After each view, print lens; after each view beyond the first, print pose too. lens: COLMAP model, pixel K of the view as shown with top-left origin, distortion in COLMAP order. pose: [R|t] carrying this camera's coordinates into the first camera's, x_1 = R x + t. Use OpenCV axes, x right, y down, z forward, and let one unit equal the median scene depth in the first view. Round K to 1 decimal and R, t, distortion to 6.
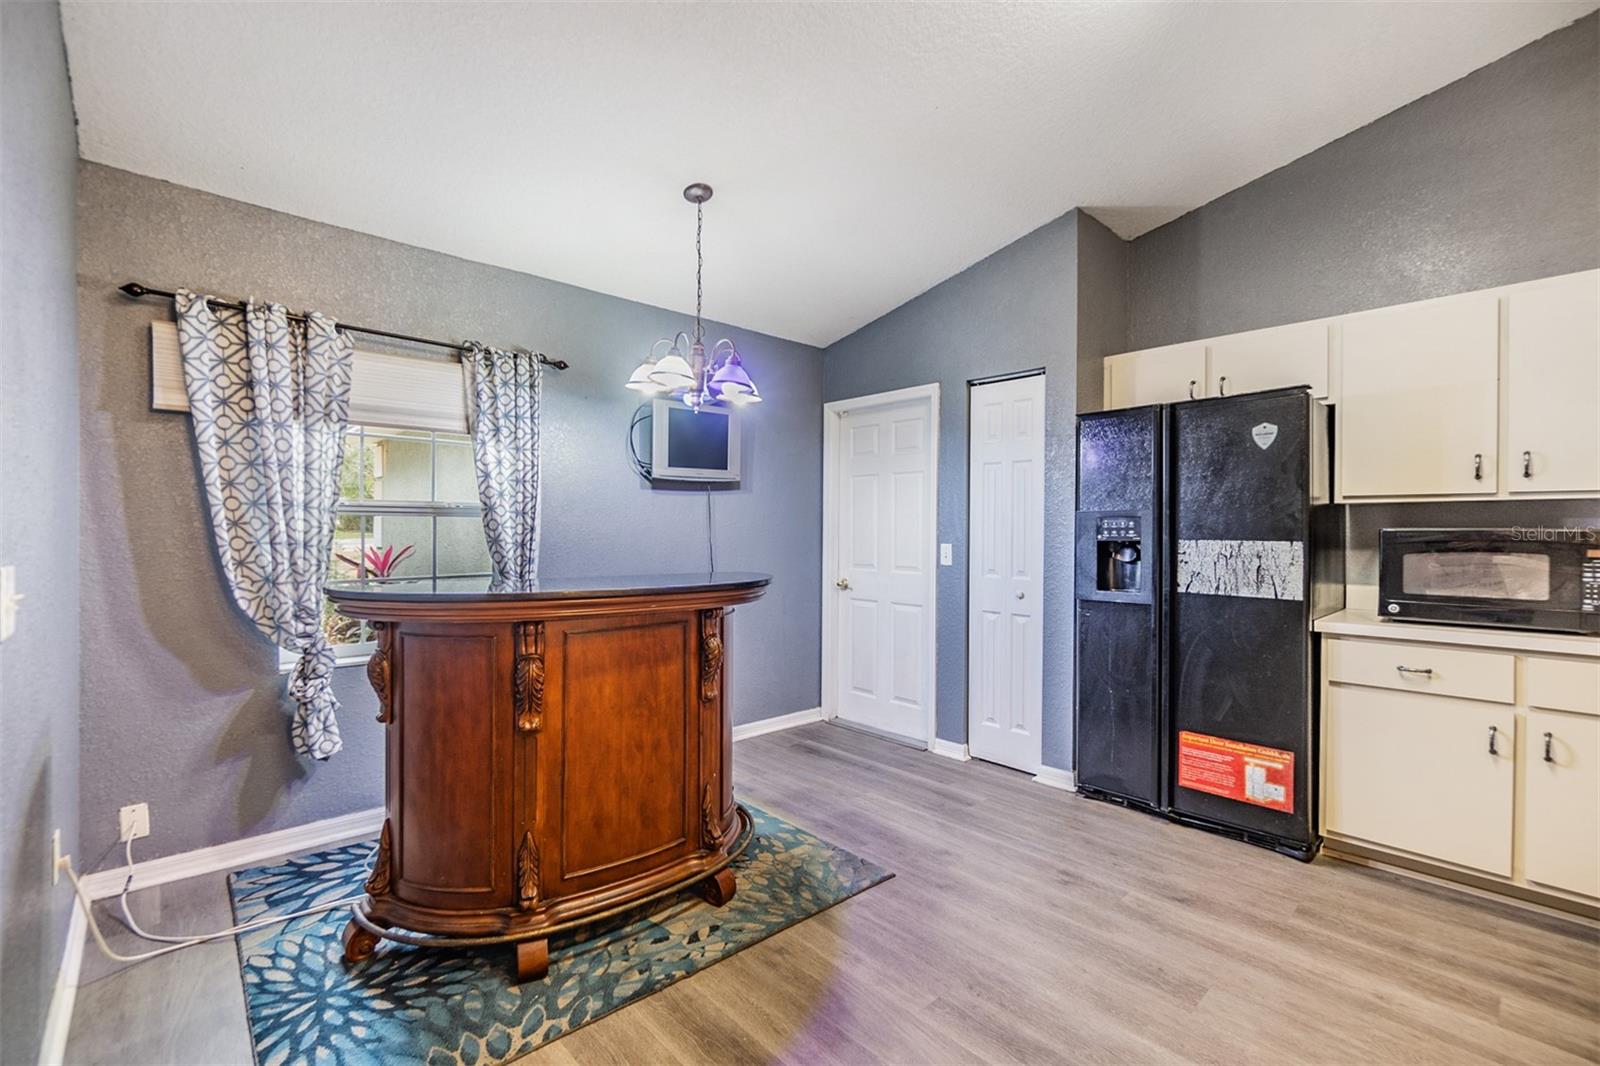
lens RADIAL K [[727.3, 0, 814.6], [0, 727.3, 535.6], [0, 0, 1]] dist [0.001164, 0.000885]
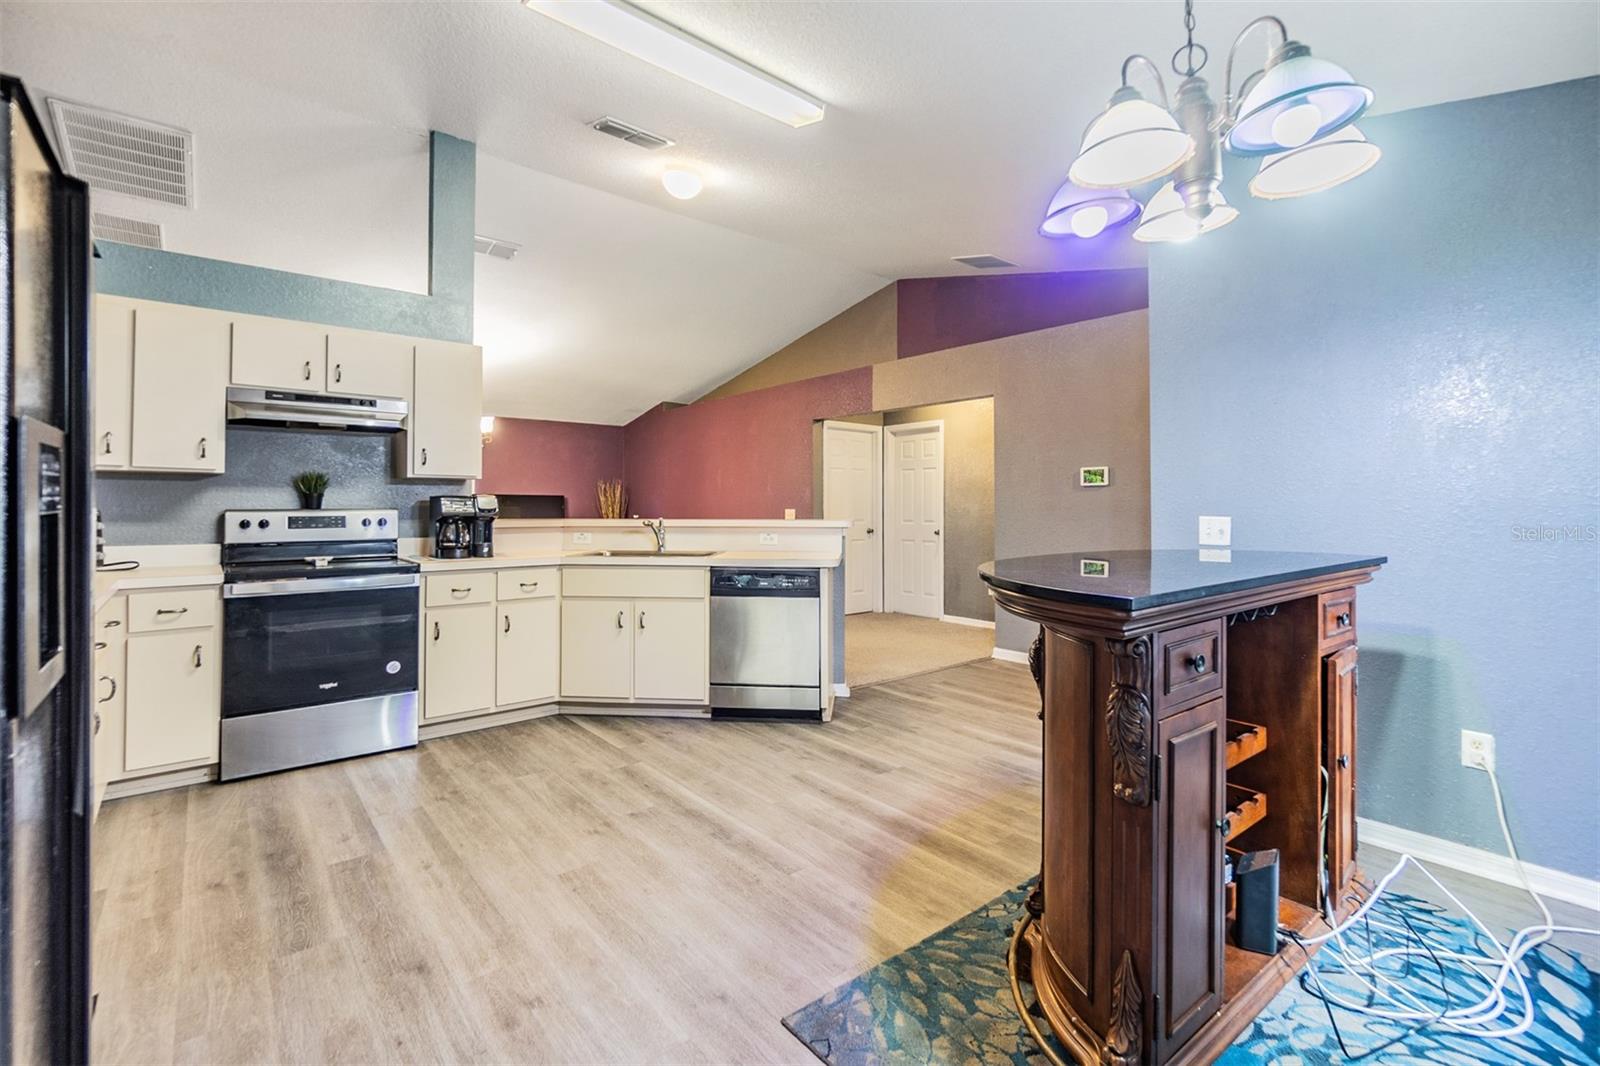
lens RADIAL K [[692.8, 0, 763.9], [0, 692.8, 504.2], [0, 0, 1]] dist [0.000194, 0.000079]
pose [[-0.991758, -0.003509, 0.128079, 0.043859], [-0.003334, 0.999993, 0.001579, 0.009319], [-0.128084, 0.001139, -0.991763, 1.496204]]
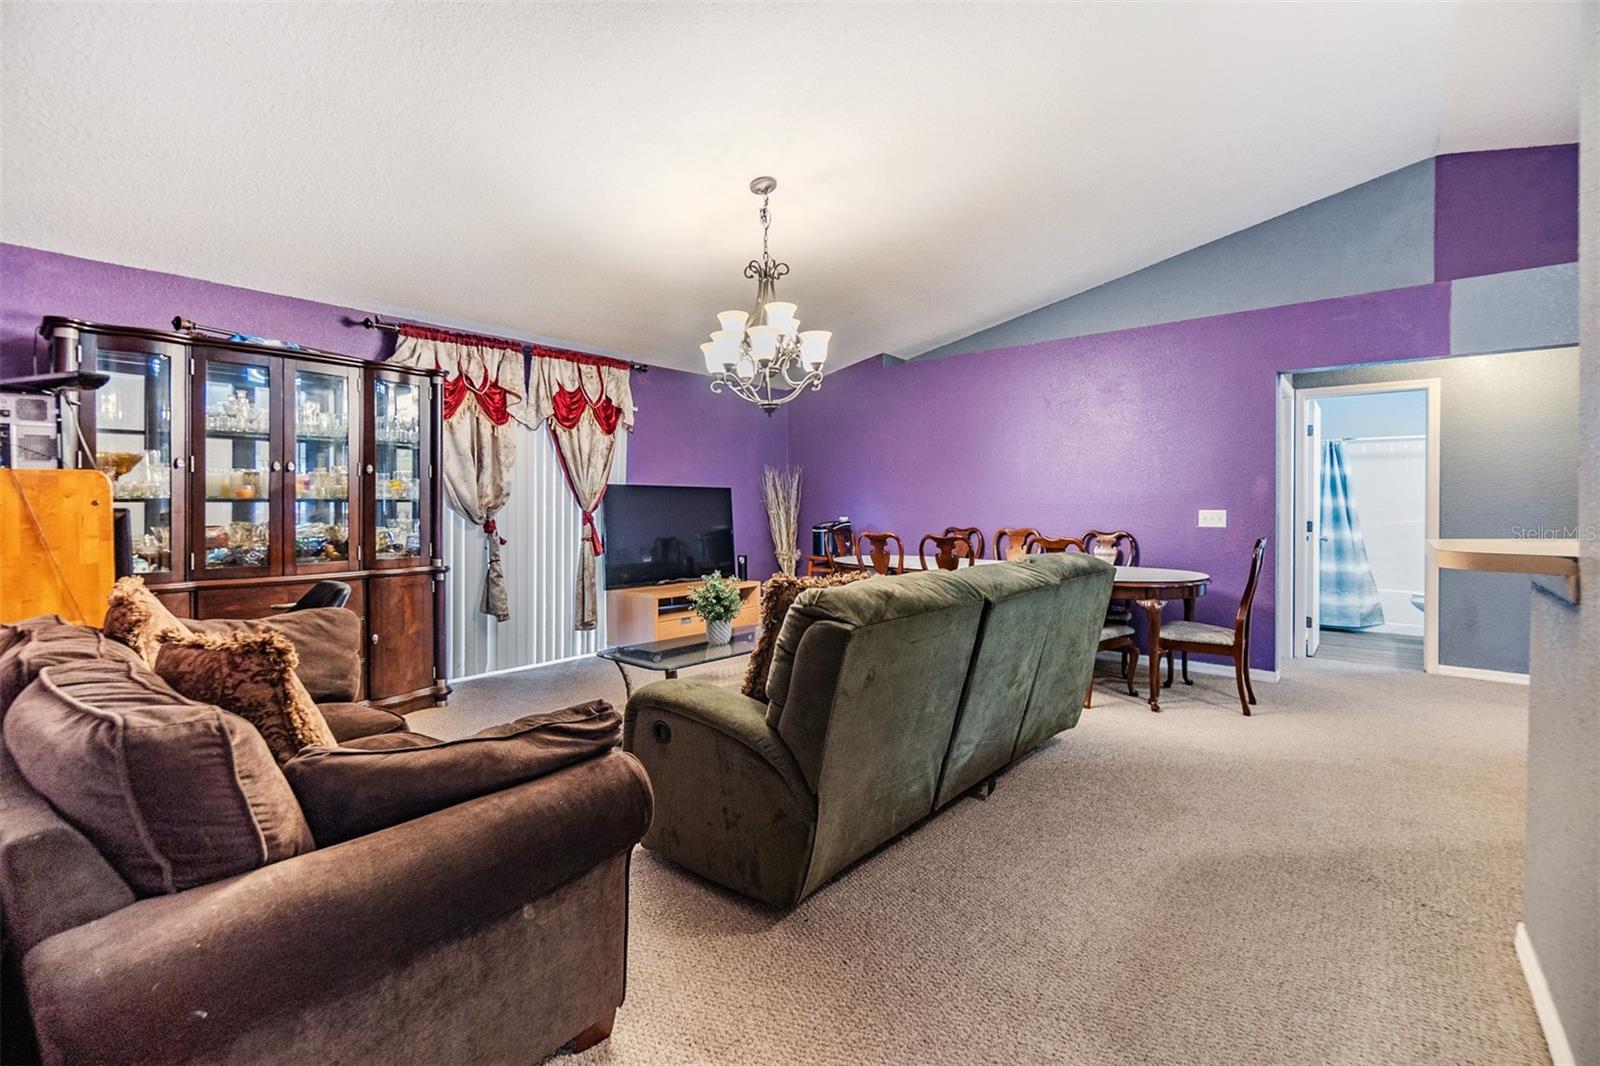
lens RADIAL K [[686.6, 0, 789.1], [0, 686.6, 501.5], [0, 0, 1]] dist [-0.002424, 0.000197]
pose [[-0.997184, -0.012113, -0.074004, 1.658288], [-0.012720, 0.999889, 0.007739, 0.012309], [0.073902, 0.008658, -0.997228, 0.395690]]
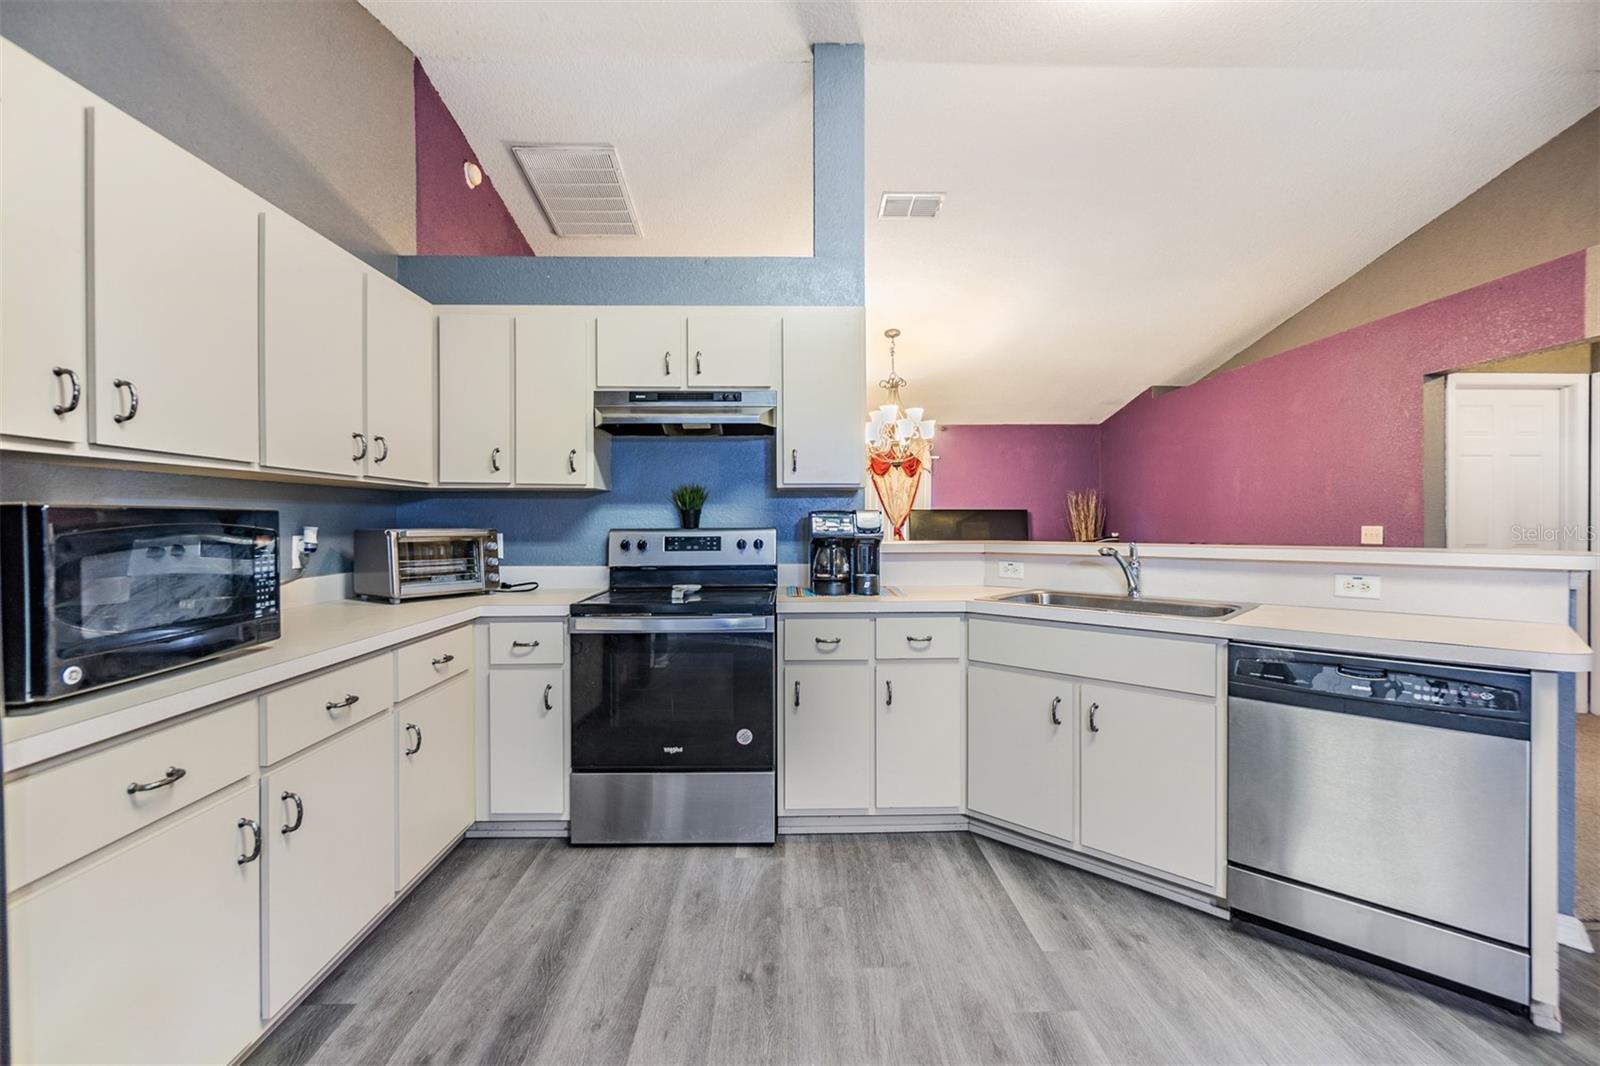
lens RADIAL K [[683.9, 0, 796.5], [0, 683.9, 524.2], [0, 0, 1]] dist [-0.002176, -0.000003]
pose [[-0.721986, -0.008591, 0.691854, 0.160744], [0.003558, 0.999864, 0.016128, -0.001607], [-0.691898, 0.014106, -0.721857, 0.968864]]
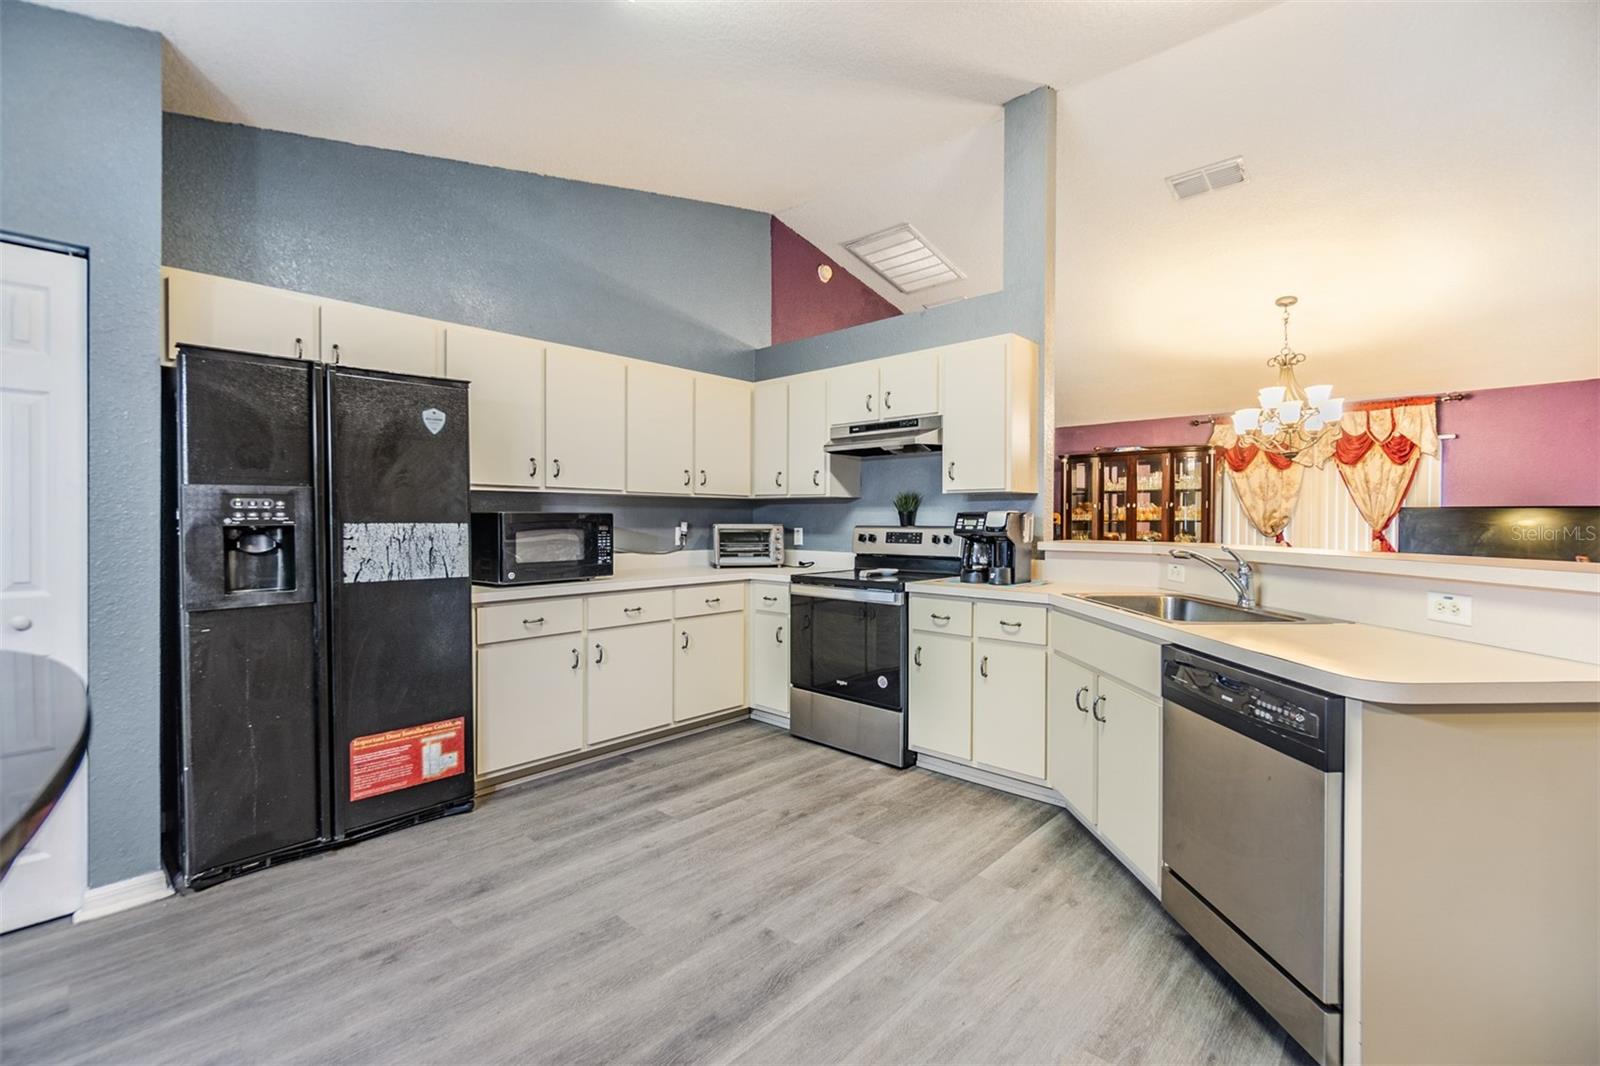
lens RADIAL K [[675.3, 0, 798.2], [0, 675.3, 525.2], [0, 0, 1]] dist [0.001412, 0.000313]
pose [[-0.045522, -0.015446, 0.998844, -0.373101], [0.004829, 0.999865, 0.015682, -0.002113], [-0.998952, 0.005537, -0.045442, 0.547327]]
